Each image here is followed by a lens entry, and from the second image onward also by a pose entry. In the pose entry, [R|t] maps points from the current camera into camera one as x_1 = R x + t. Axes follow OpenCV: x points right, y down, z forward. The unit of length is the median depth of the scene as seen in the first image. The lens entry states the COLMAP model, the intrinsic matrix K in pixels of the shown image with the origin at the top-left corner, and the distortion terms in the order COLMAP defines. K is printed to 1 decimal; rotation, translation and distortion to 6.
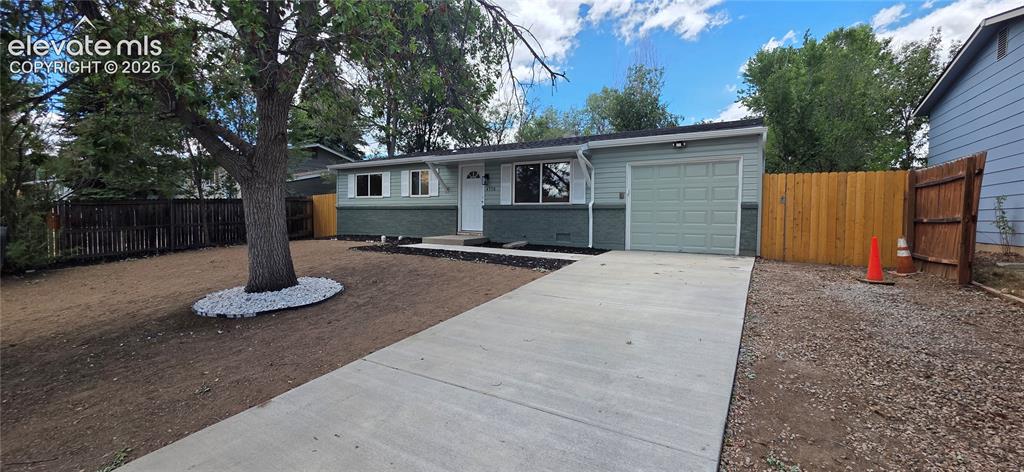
lens RADIAL K [[407.8, 0, 510.5], [0, 407.8, 231.0], [0, 0, 1]] dist [0.003232, -0.000160]
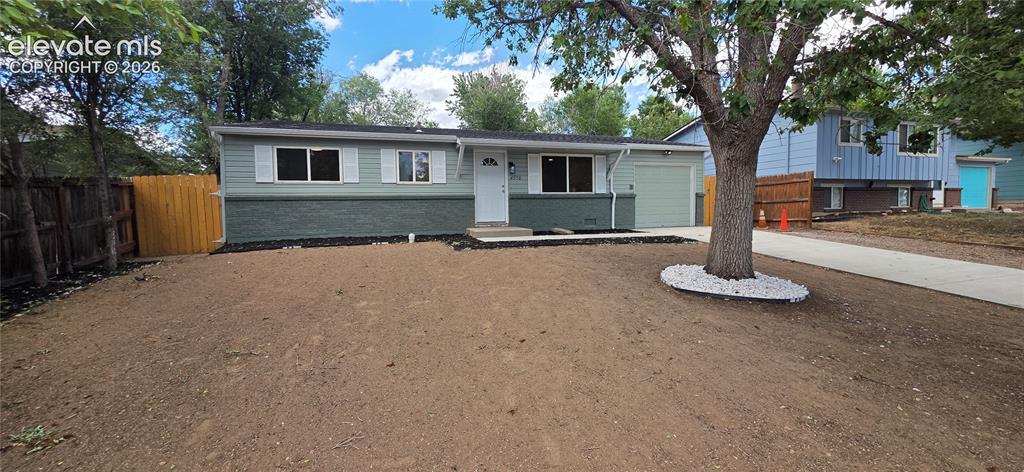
lens RADIAL K [[407.8, 0, 510.5], [0, 407.8, 231.0], [0, 0, 1]] dist [0.003232, -0.000160]
pose [[0.642099, -0.058817, 0.764362, -0.822650], [0.053643, 0.998056, 0.031737, -0.007873], [-0.764743, 0.020624, 0.644005, 0.391677]]
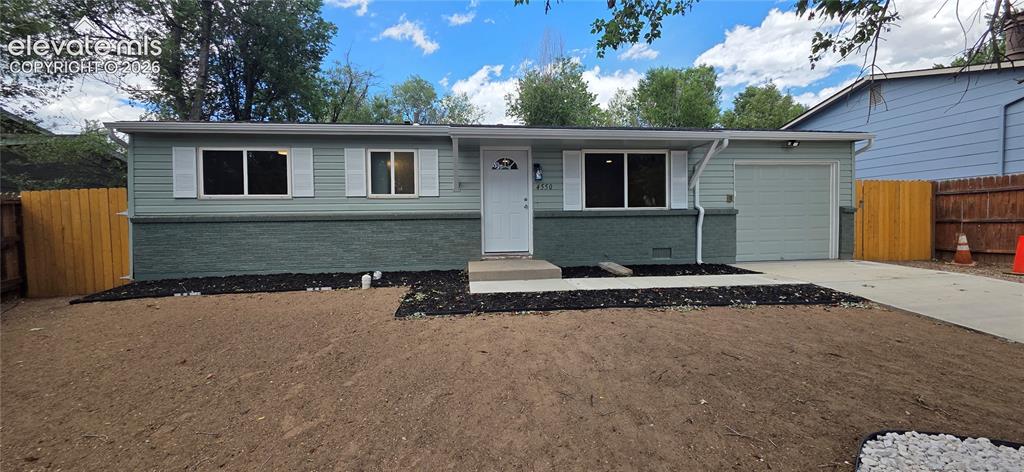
lens RADIAL K [[407.8, 0, 510.5], [0, 407.8, 231.0], [0, 0, 1]] dist [0.003232, -0.000160]
pose [[0.777543, -0.036250, 0.627784, -0.513461], [0.046576, 0.998915, -0.000006, -0.035078], [-0.627103, 0.029244, 0.778387, 0.535125]]
